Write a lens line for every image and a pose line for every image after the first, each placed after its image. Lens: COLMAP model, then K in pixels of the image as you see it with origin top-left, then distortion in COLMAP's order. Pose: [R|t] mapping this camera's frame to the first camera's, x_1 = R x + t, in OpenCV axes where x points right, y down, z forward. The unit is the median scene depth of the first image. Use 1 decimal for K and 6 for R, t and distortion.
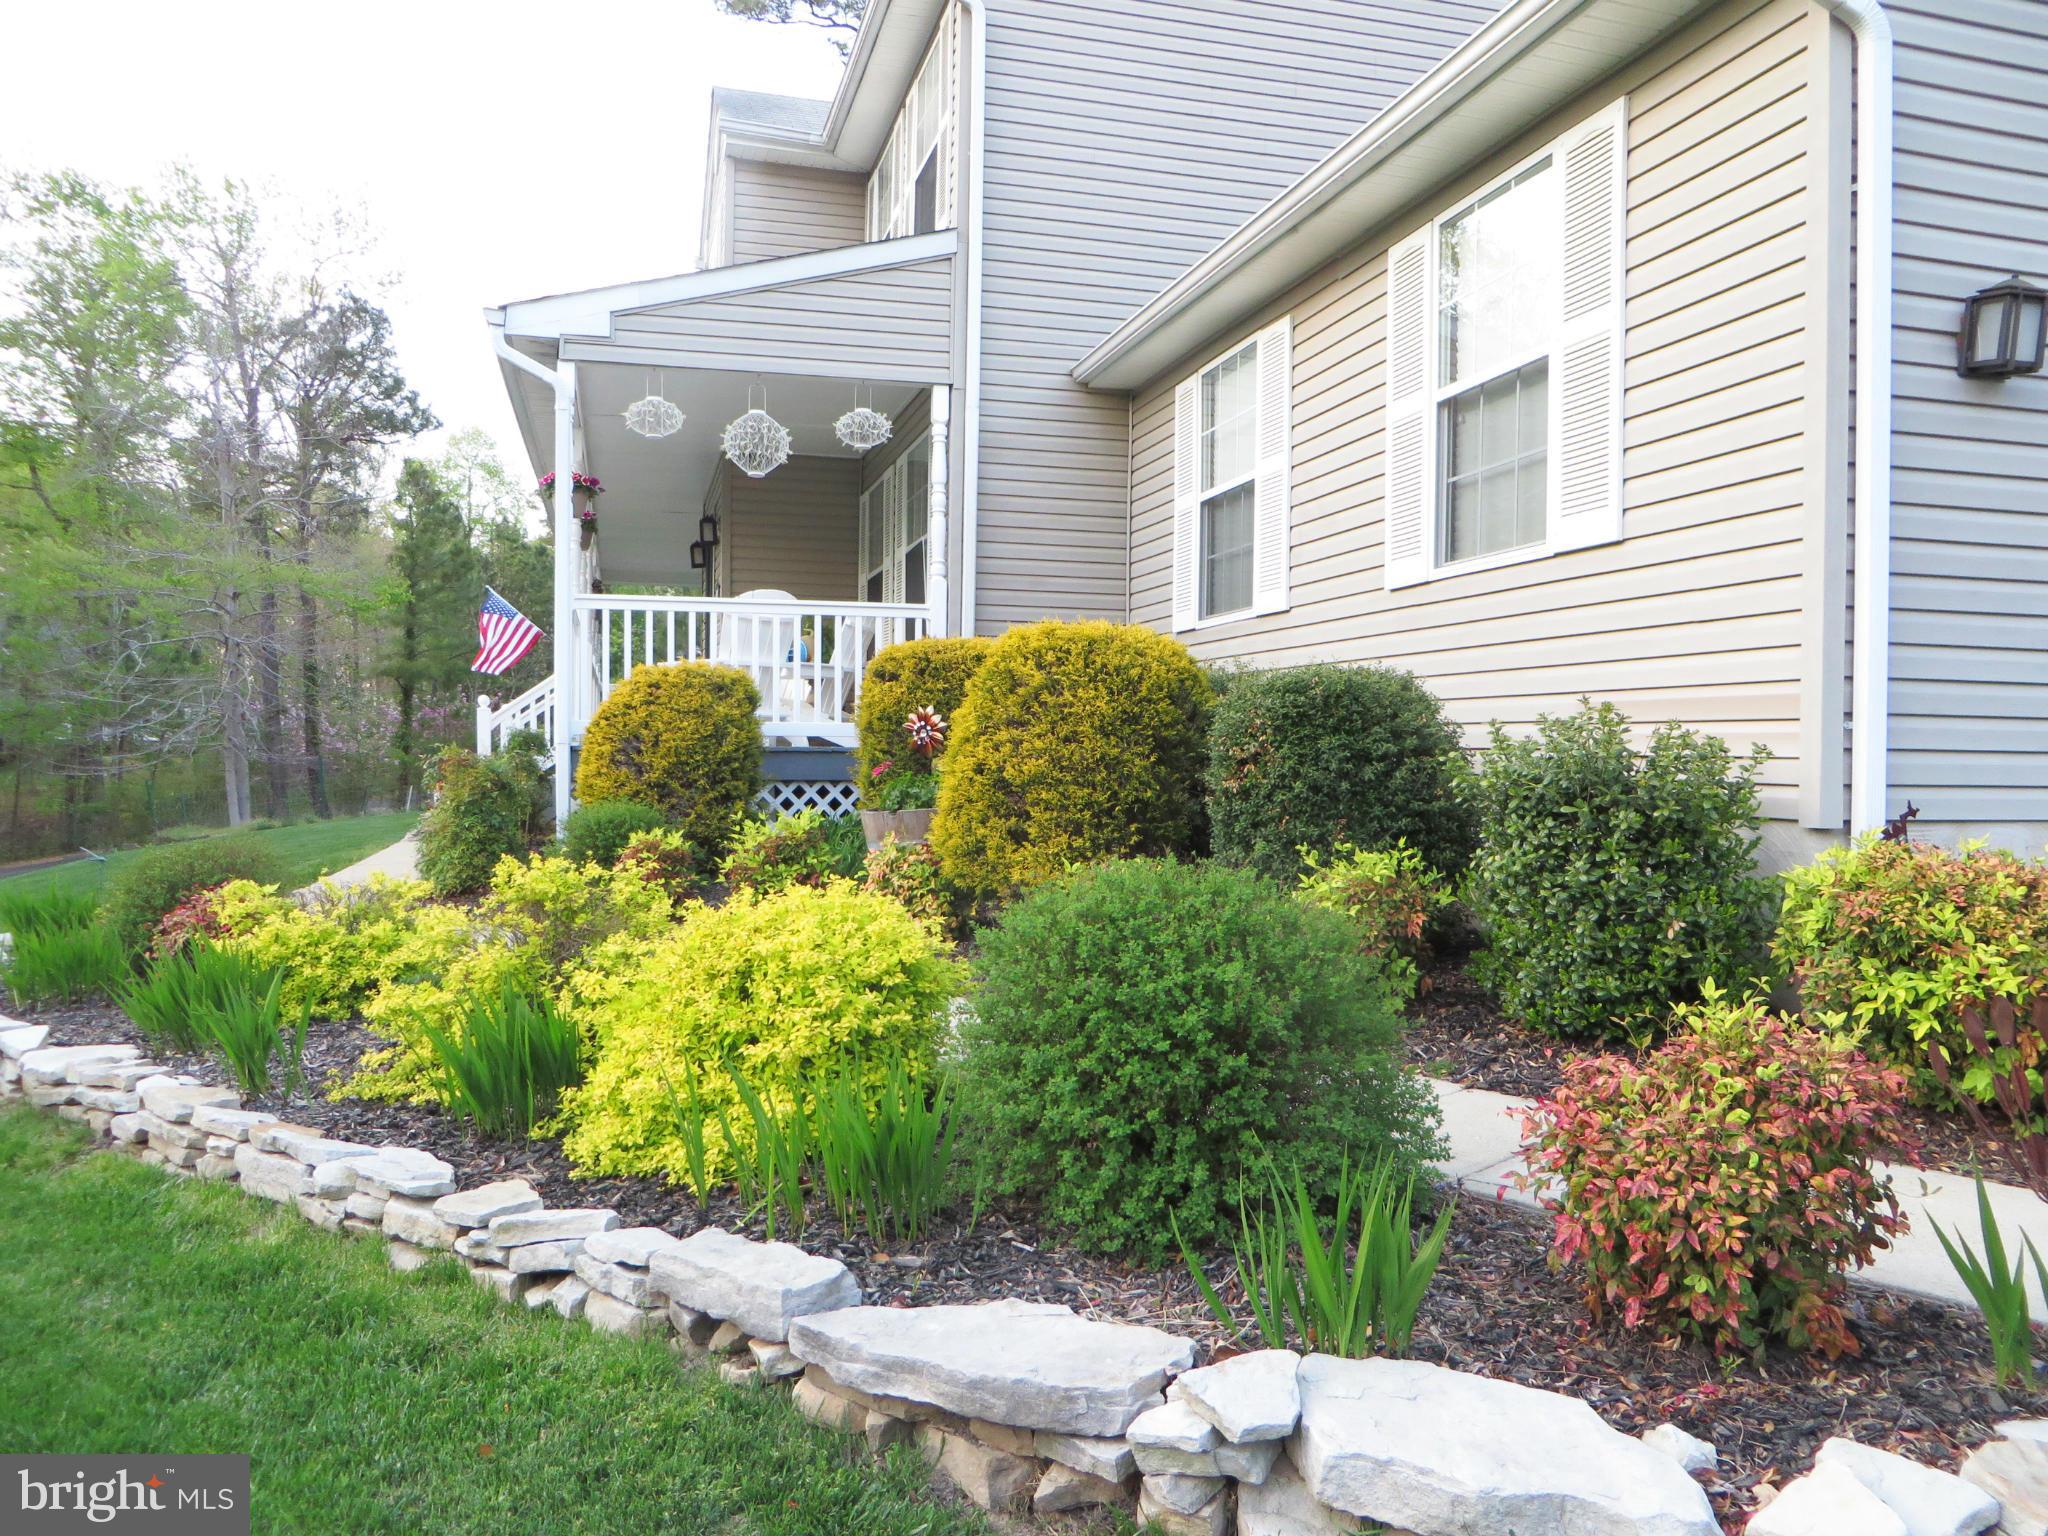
lens RADIAL K [[1563.0, 0, 1019.0], [0, 1563.0, 749.8], [0, 0, 1]] dist [-0.001658, 0.005823]
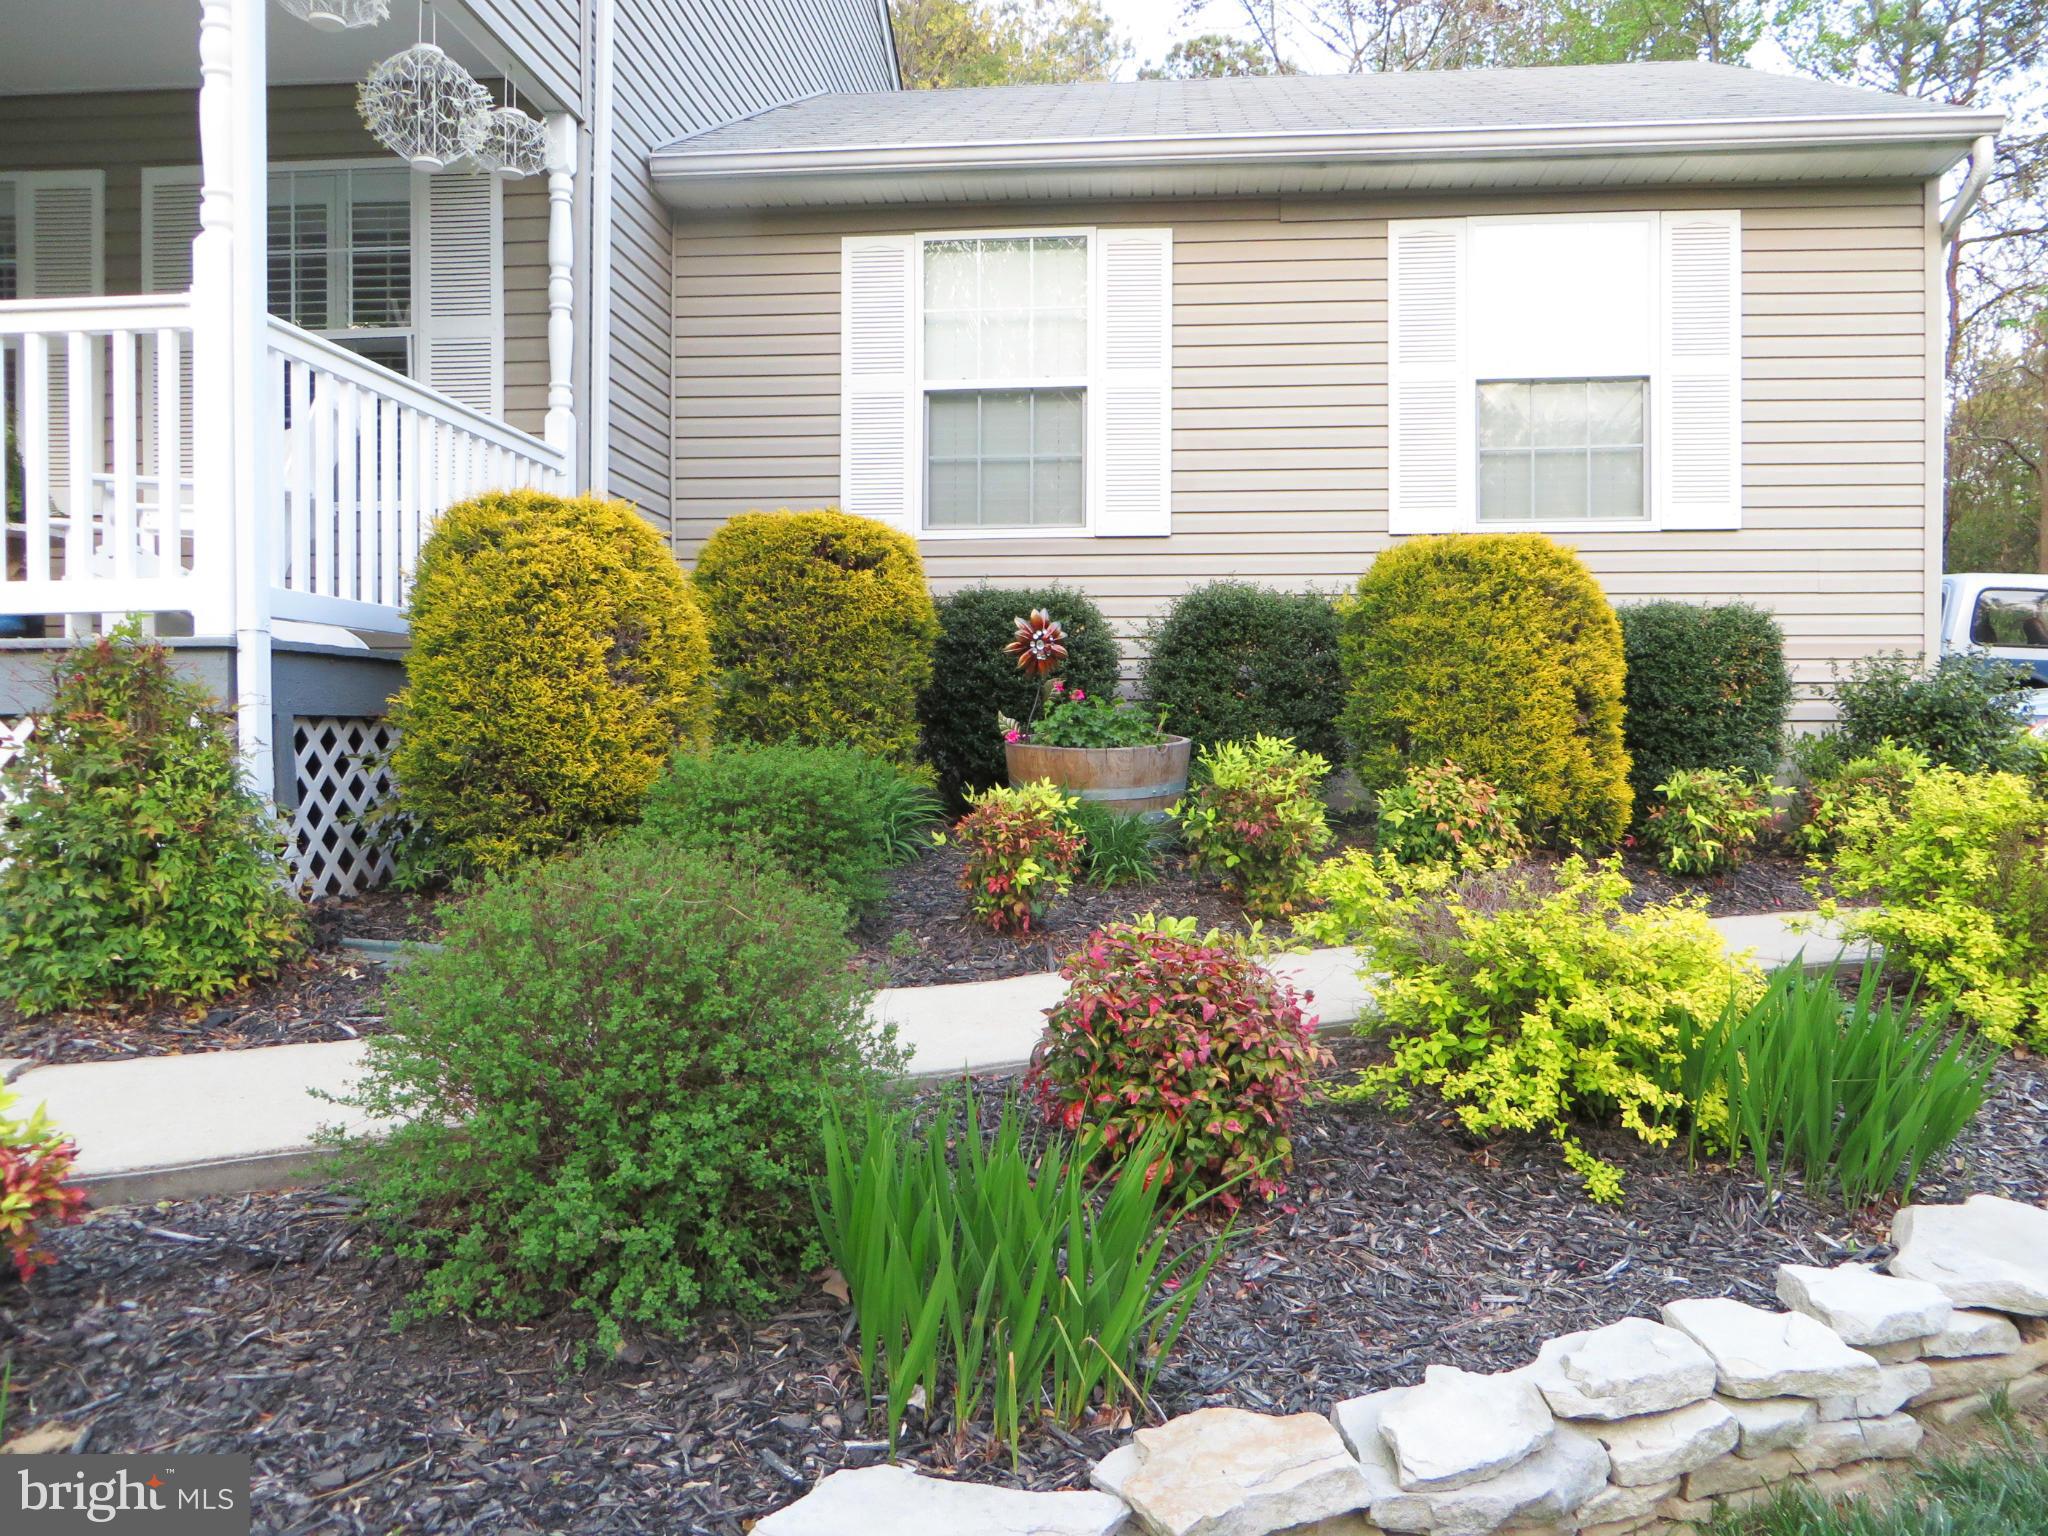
lens RADIAL K [[1563.0, 0, 1019.0], [0, 1563.0, 749.8], [0, 0, 1]] dist [-0.001658, 0.005823]
pose [[0.337578, -0.022266, 0.941034, -0.778072], [-0.002134, 0.999700, 0.024420, 0.021277], [-0.941295, -0.010252, 0.337429, 0.760201]]
